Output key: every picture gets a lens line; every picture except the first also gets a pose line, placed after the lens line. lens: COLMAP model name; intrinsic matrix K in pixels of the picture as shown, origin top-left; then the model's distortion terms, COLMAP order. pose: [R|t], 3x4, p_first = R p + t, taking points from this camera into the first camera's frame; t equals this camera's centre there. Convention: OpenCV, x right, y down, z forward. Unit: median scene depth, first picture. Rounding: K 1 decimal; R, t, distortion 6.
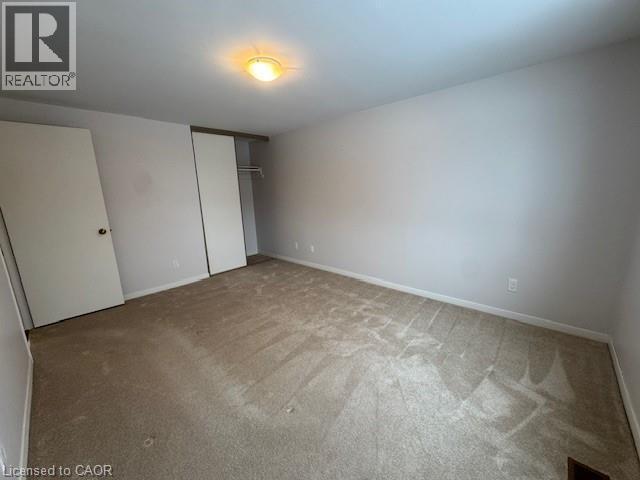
lens RADIAL K [[254.6, 0, 319.2], [0, 254.6, 240.0], [0, 0, 1]] dist [0.002689, 0.000694]
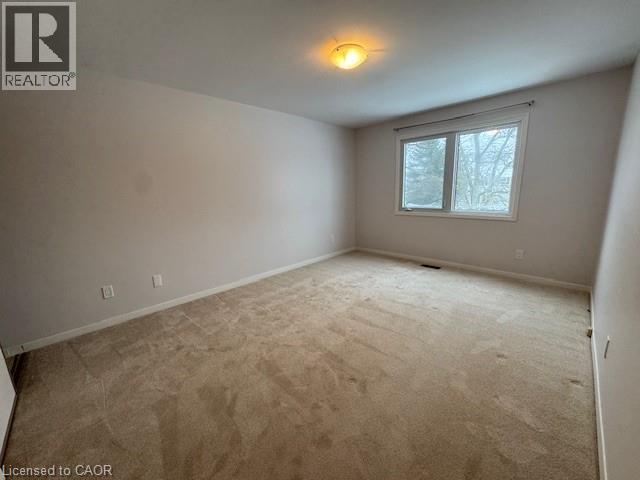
lens RADIAL K [[254.6, 0, 319.8], [0, 254.6, 240.0], [0, 0, 1]] dist [0.002689, 0.000694]
pose [[0.049115, -0.184552, 0.981595, -0.873807], [0.225691, 0.959413, 0.169089, -0.117895], [-0.972960, 0.213232, 0.088773, 0.749332]]
